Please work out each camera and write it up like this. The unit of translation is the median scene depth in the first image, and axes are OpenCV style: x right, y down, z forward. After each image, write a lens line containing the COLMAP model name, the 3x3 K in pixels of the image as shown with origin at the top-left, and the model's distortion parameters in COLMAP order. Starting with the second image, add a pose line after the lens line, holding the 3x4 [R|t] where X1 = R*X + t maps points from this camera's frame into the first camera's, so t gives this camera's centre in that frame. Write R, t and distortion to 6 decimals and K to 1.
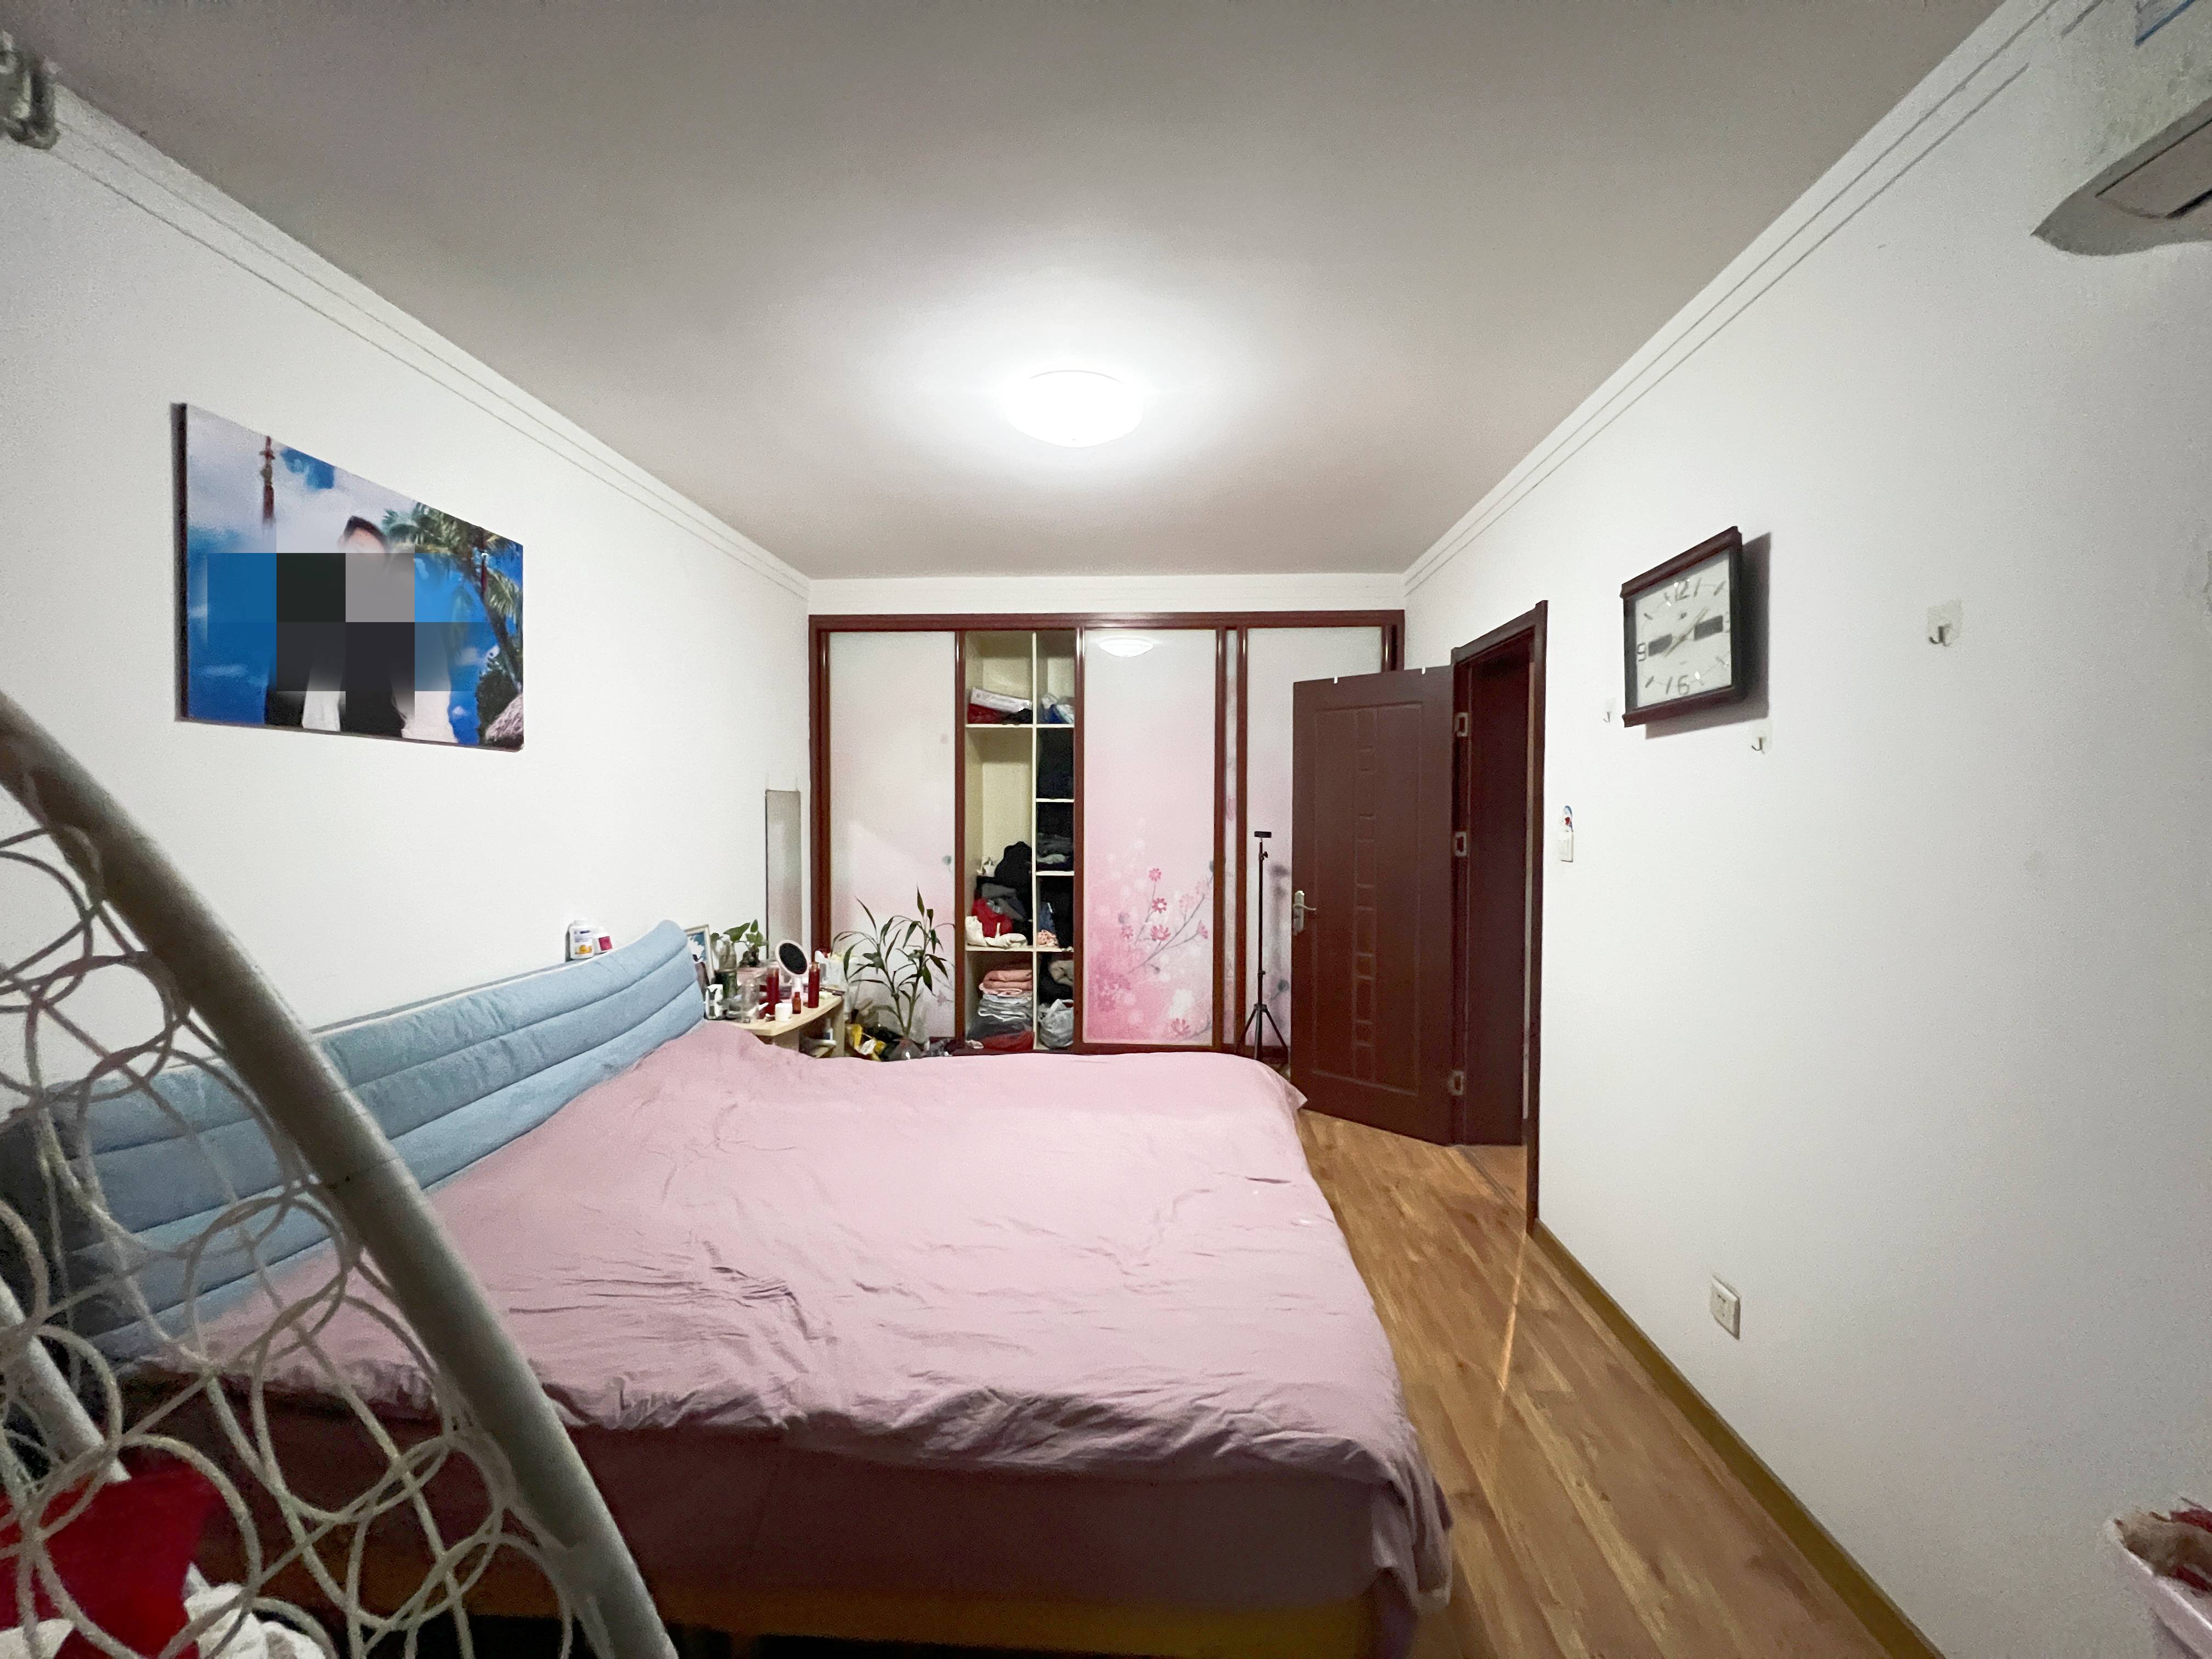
lens RADIAL K [[880.7, 0, 1104.3], [0, 880.7, 822.7], [0, 0, 1]] dist [-0.001980, 0.000516]
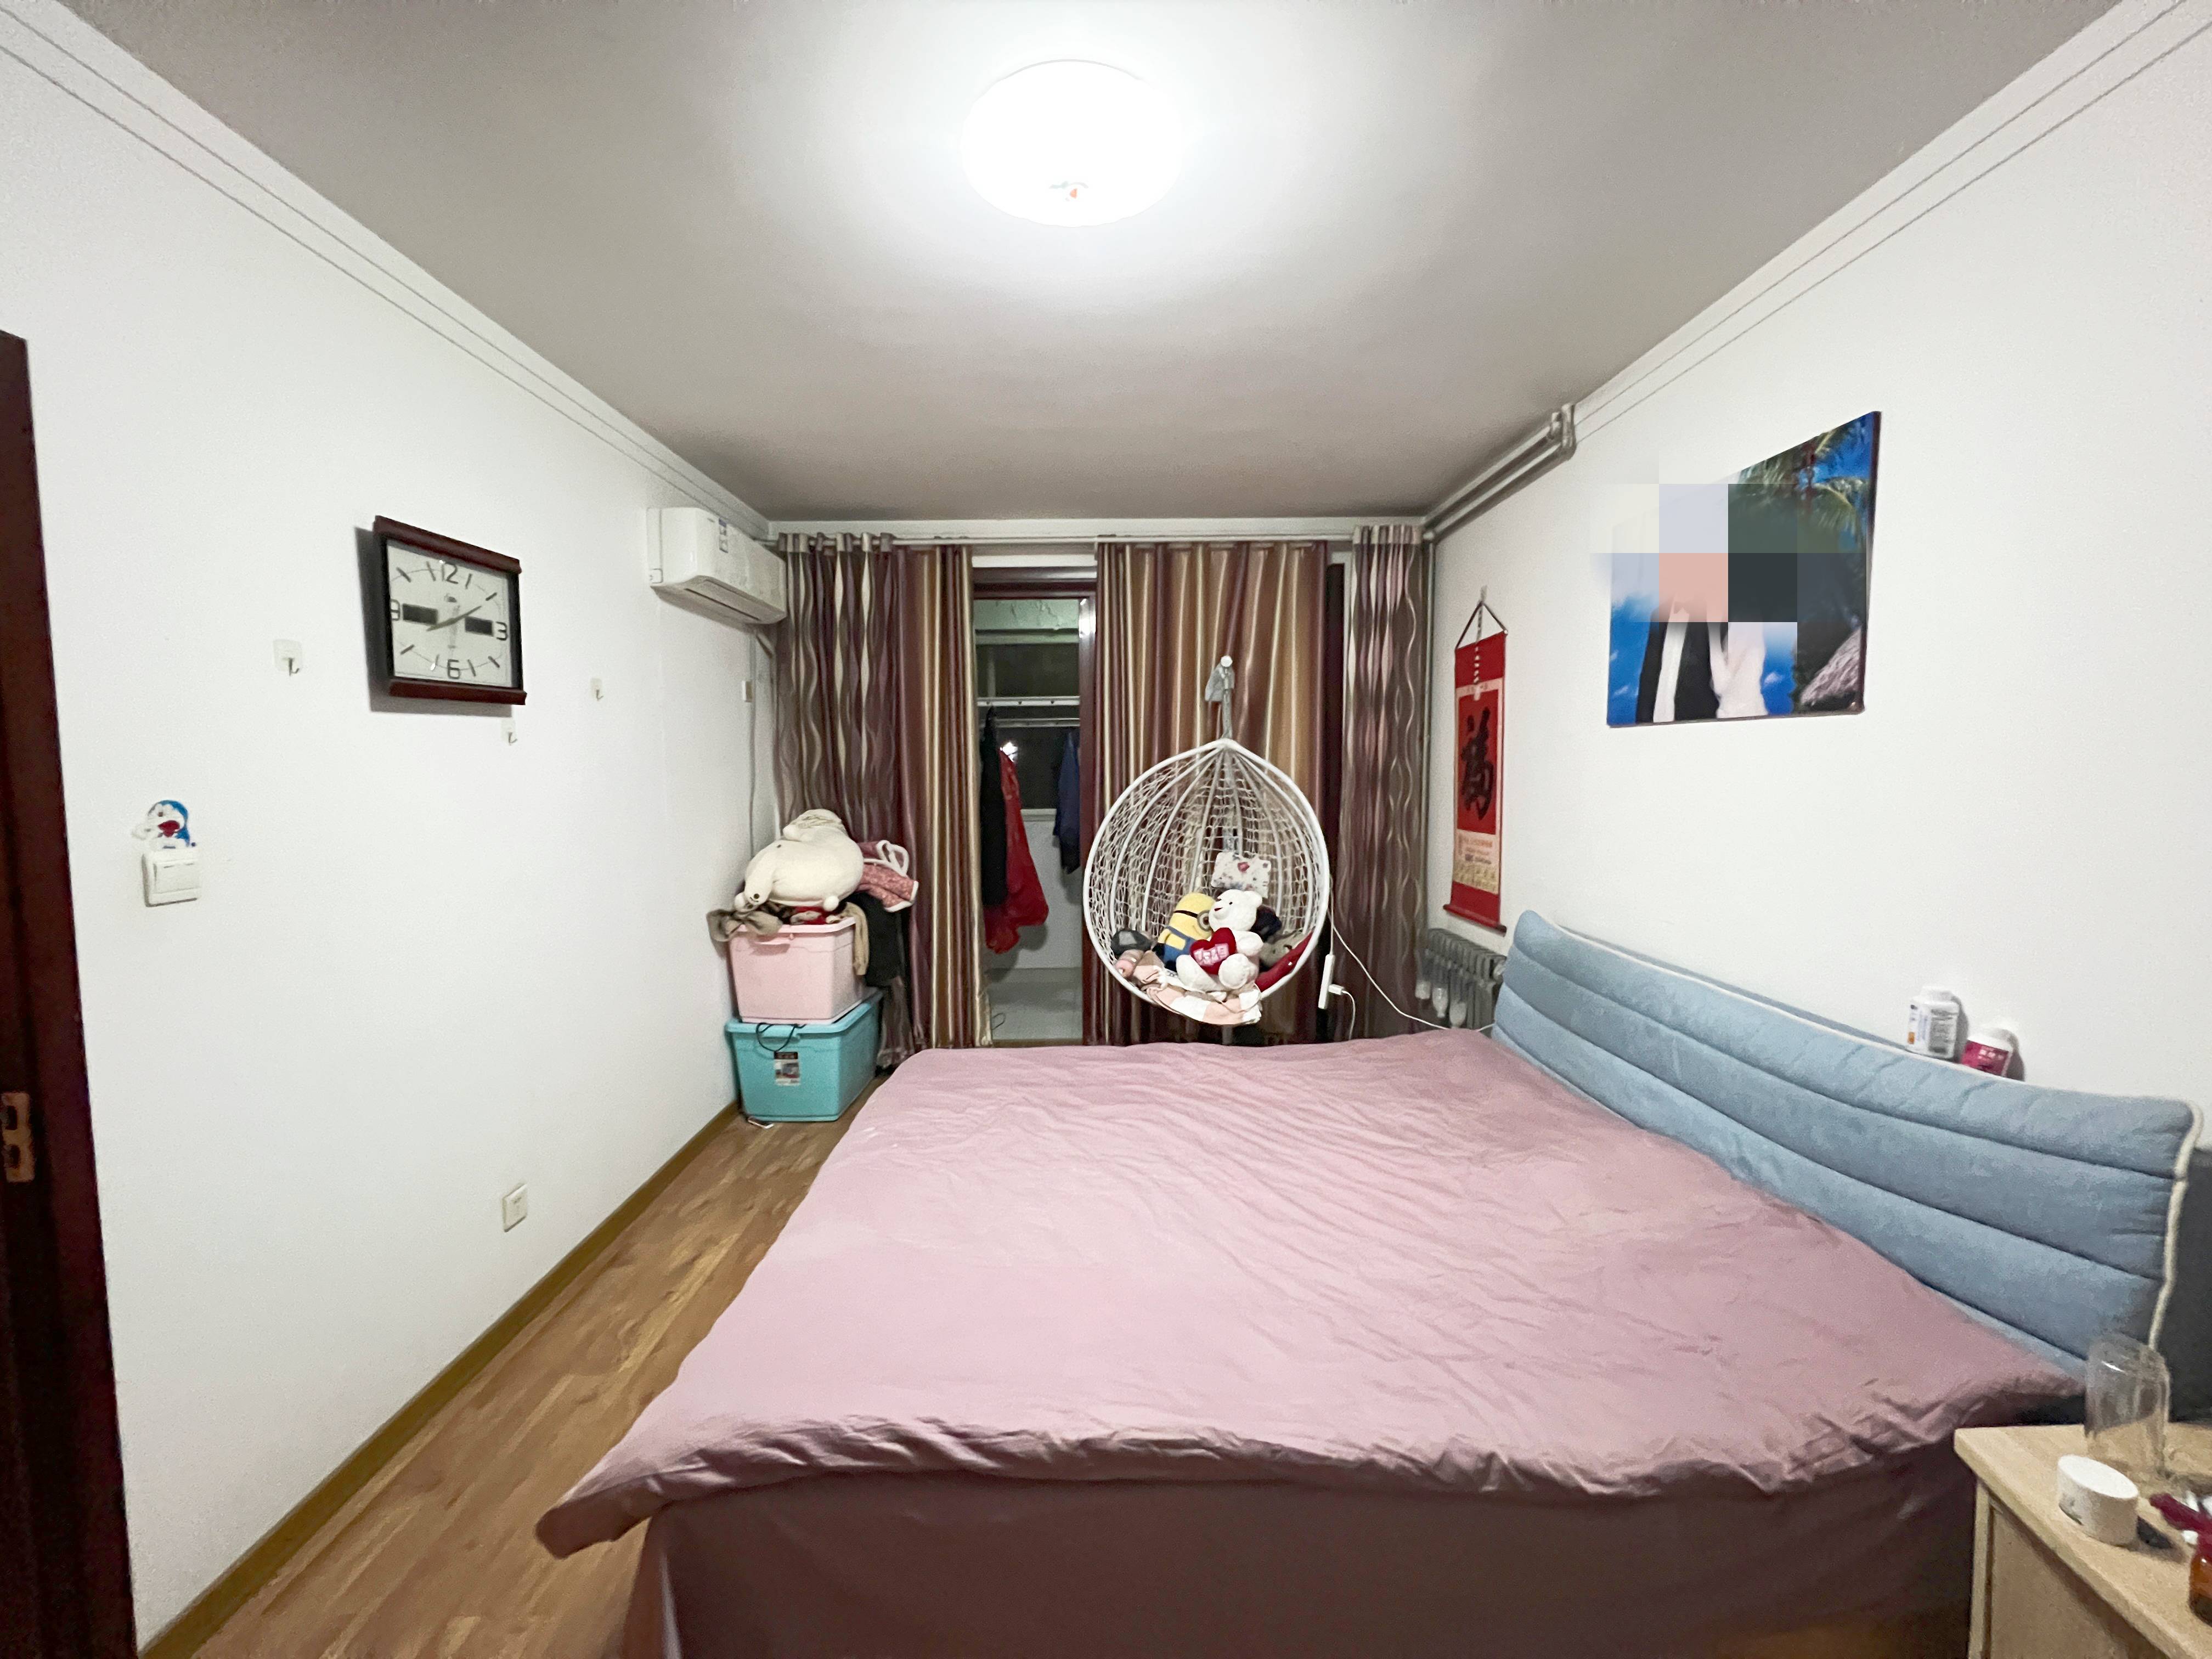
lens RADIAL K [[880.7, 0, 1111.8], [0, 880.7, 814.6], [0, 0, 1]] dist [-0.001980, 0.000516]
pose [[-0.996986, 0.006913, -0.077271, -0.011456], [0.001045, 0.997128, 0.075728, -0.059769], [0.077573, 0.075419, -0.994130, 1.868418]]
